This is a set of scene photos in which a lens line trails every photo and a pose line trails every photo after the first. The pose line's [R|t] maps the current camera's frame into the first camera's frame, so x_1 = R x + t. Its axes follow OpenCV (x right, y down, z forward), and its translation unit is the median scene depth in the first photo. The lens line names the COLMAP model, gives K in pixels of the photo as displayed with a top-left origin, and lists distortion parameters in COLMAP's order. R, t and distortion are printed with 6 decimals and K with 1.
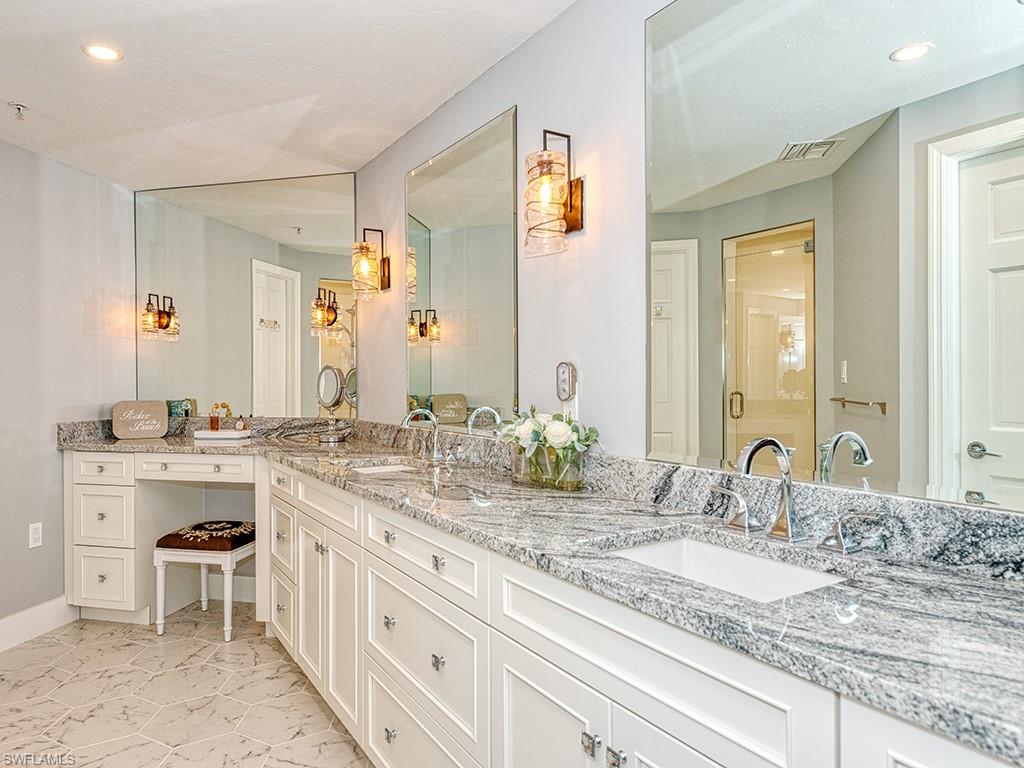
lens RADIAL K [[684.2, 0, 508.4], [0, 684.2, 382.2], [0, 0, 1]] dist [0.005502, -0.004166]
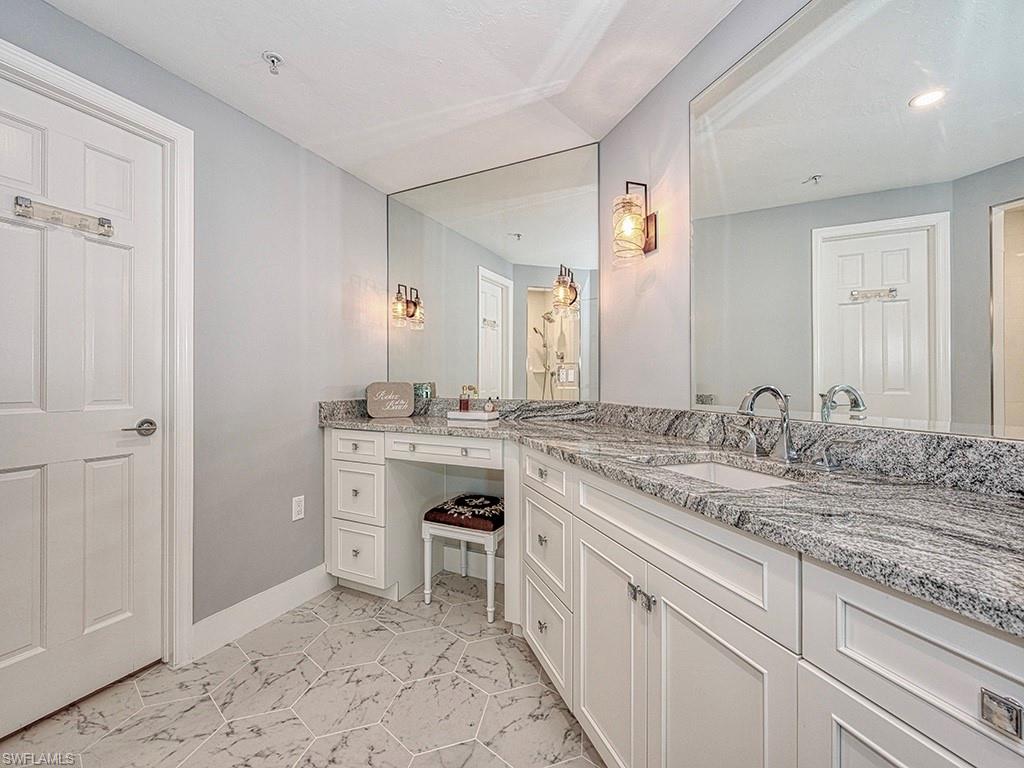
lens RADIAL K [[443.3, 0, 515.8], [0, 443.3, 381.3], [0, 0, 1]] dist [-0.001643, -0.000145]
pose [[0.975890, 0.004363, -0.218217, -0.212192], [-0.005038, 0.999984, -0.002536, 0.028692], [0.218203, 0.003574, 0.975897, 0.398335]]
